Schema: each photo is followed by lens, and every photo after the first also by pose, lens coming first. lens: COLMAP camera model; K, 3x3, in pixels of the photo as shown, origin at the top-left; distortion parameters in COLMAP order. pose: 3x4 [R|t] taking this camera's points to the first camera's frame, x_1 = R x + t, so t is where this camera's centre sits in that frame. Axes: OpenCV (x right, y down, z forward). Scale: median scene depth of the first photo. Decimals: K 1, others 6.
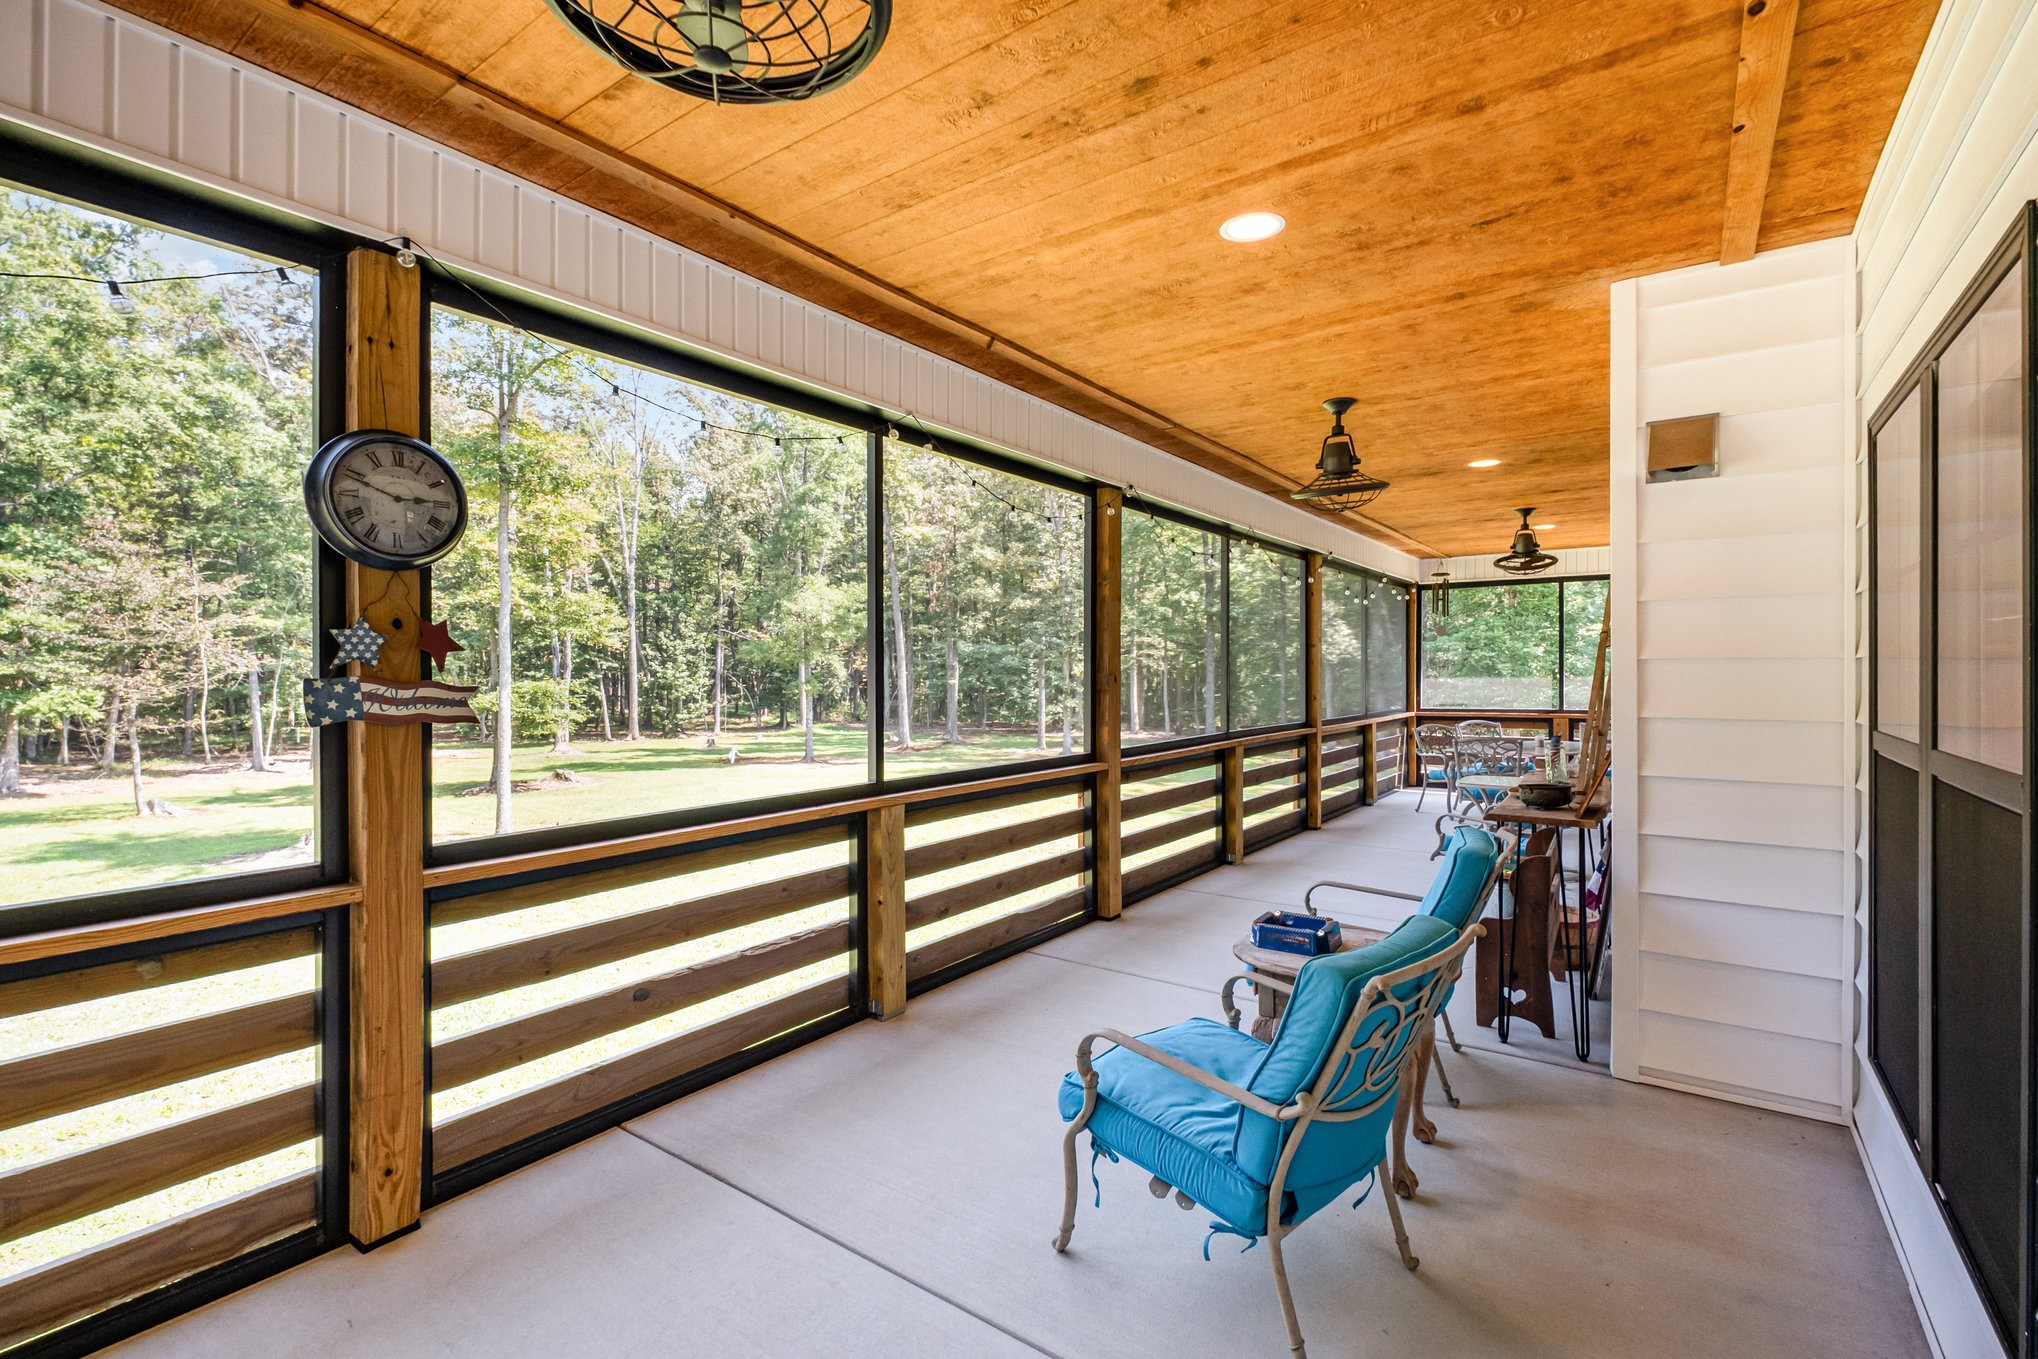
lens RADIAL K [[903.7, 0, 1030.8], [0, 903.7, 674.5], [0, 0, 1]] dist [0.003275, -0.000492]
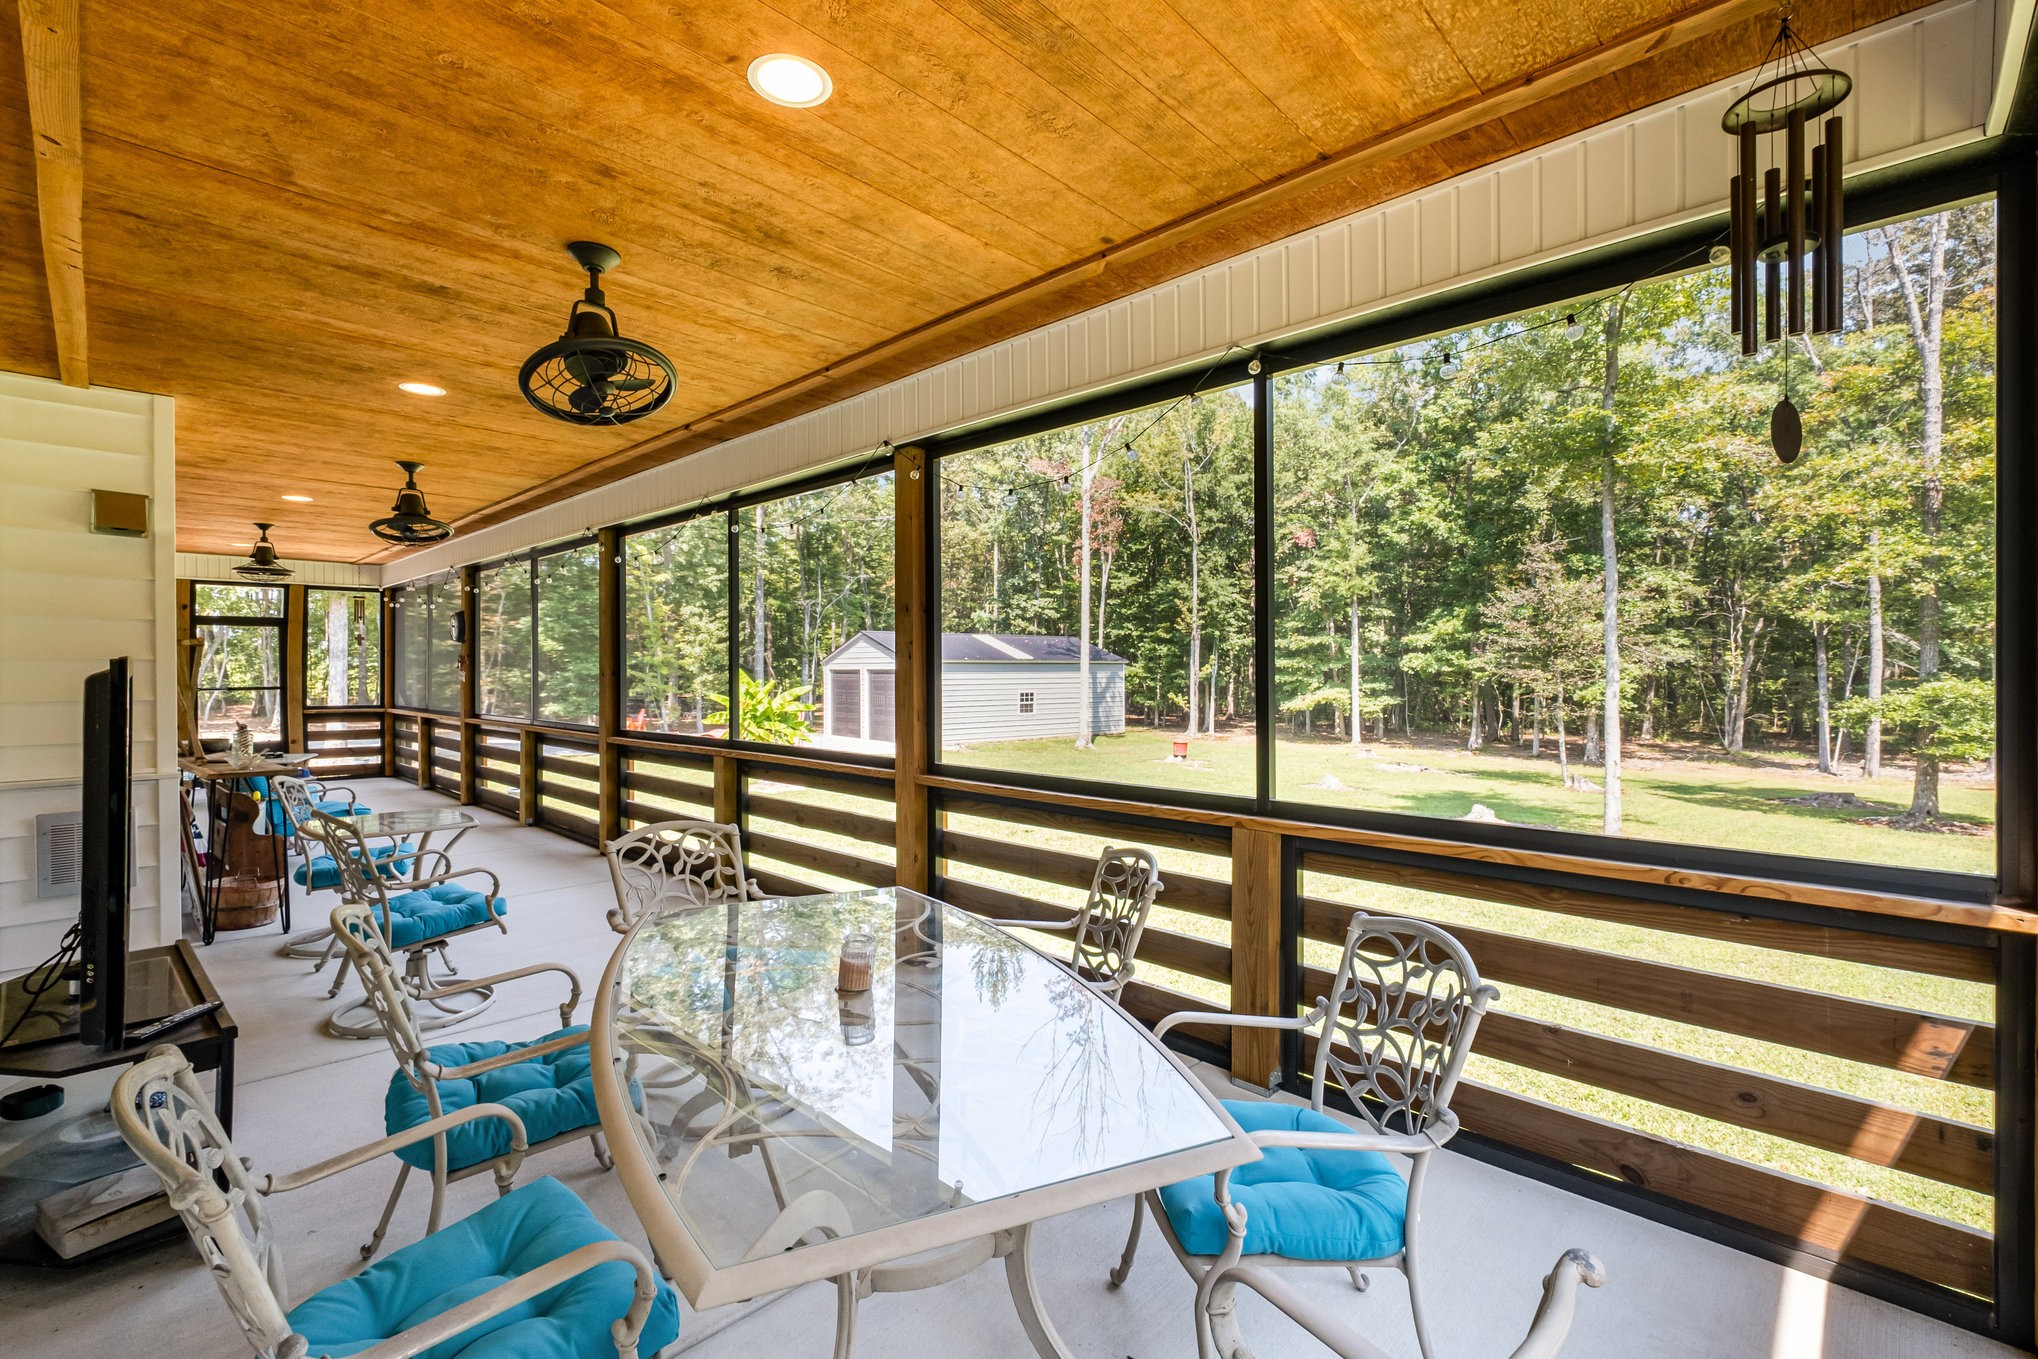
lens RADIAL K [[903.7, 0, 1029.2], [0, 903.7, 674.4], [0, 0, 1]] dist [0.003275, -0.000492]
pose [[-0.127540, 0.000201, -0.991833, 0.679391], [0.004791, 0.999988, -0.000413, 0.005294], [0.991822, -0.004805, -0.127539, 0.908541]]
